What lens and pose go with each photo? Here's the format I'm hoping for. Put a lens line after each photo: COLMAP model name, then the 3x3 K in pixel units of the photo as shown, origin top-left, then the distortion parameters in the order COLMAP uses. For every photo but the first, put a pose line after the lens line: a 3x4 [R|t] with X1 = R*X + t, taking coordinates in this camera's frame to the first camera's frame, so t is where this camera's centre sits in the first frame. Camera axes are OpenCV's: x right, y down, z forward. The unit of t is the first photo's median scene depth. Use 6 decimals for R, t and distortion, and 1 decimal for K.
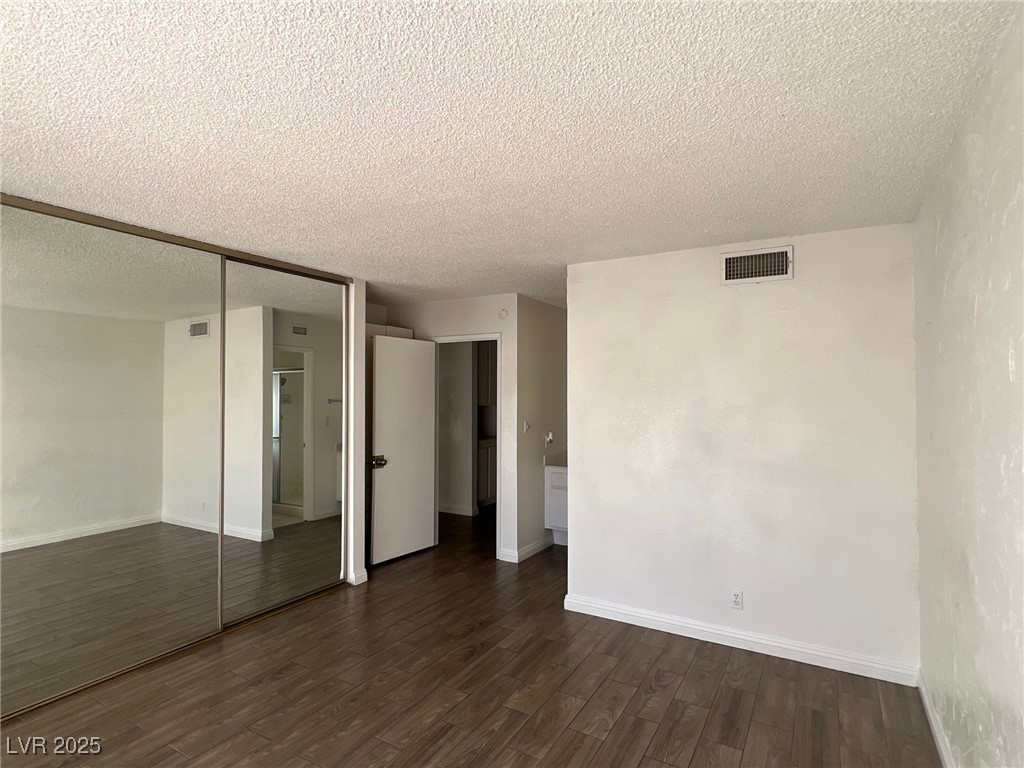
lens RADIAL K [[540.5, 0, 506.1], [0, 540.5, 385.3], [0, 0, 1]] dist [-0.001542, -0.001328]
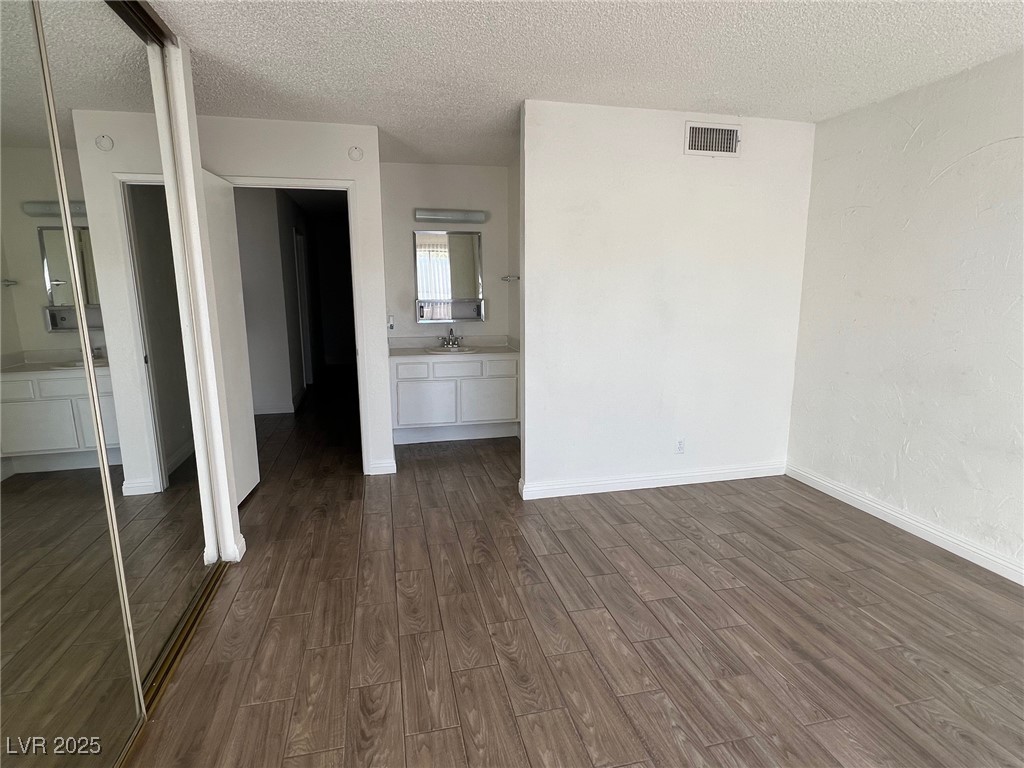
lens RADIAL K [[540.5, 0, 511.5], [0, 540.5, 386.2], [0, 0, 1]] dist [-0.001542, -0.001328]
pose [[0.718268, -0.137709, 0.682002, -0.614913], [-0.005455, 0.979073, 0.203438, 0.038577], [-0.695745, -0.149843, 0.702486, 0.465082]]
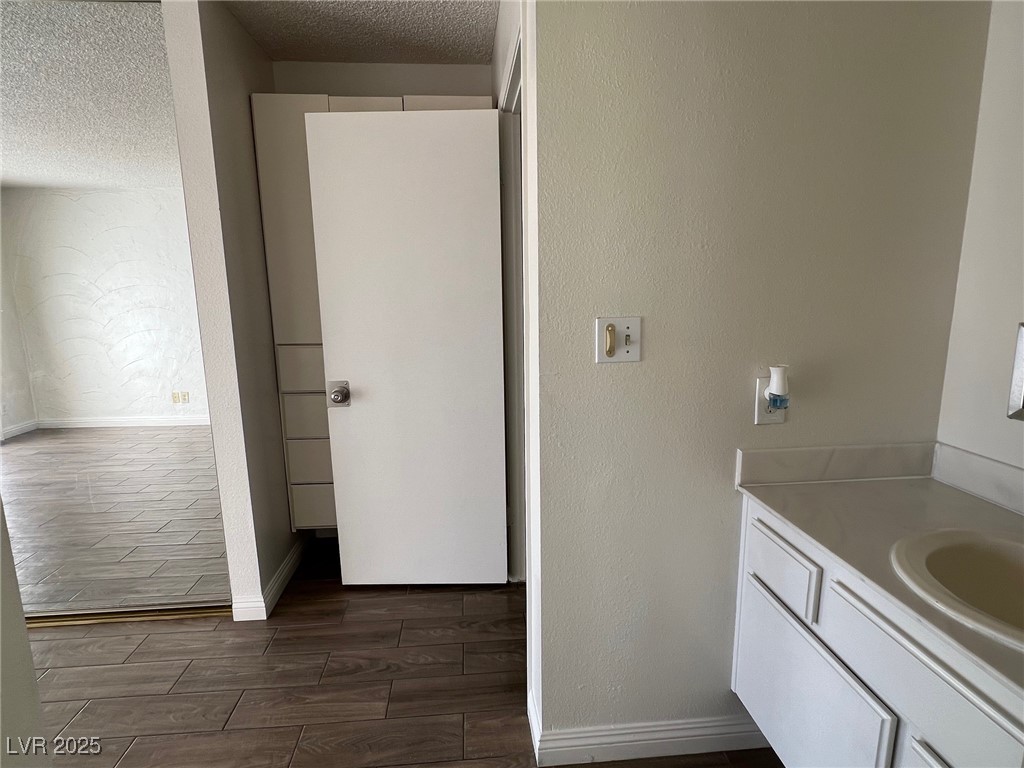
lens RADIAL K [[540.5, 0, 510.3], [0, 540.5, 389.4], [0, 0, 1]] dist [-0.001542, -0.001328]
pose [[0.577471, 0.130602, -0.805897, 0.365776], [0.034638, 0.982314, 0.184012, 0.079020], [0.815676, -0.134176, 0.562734, 1.277175]]
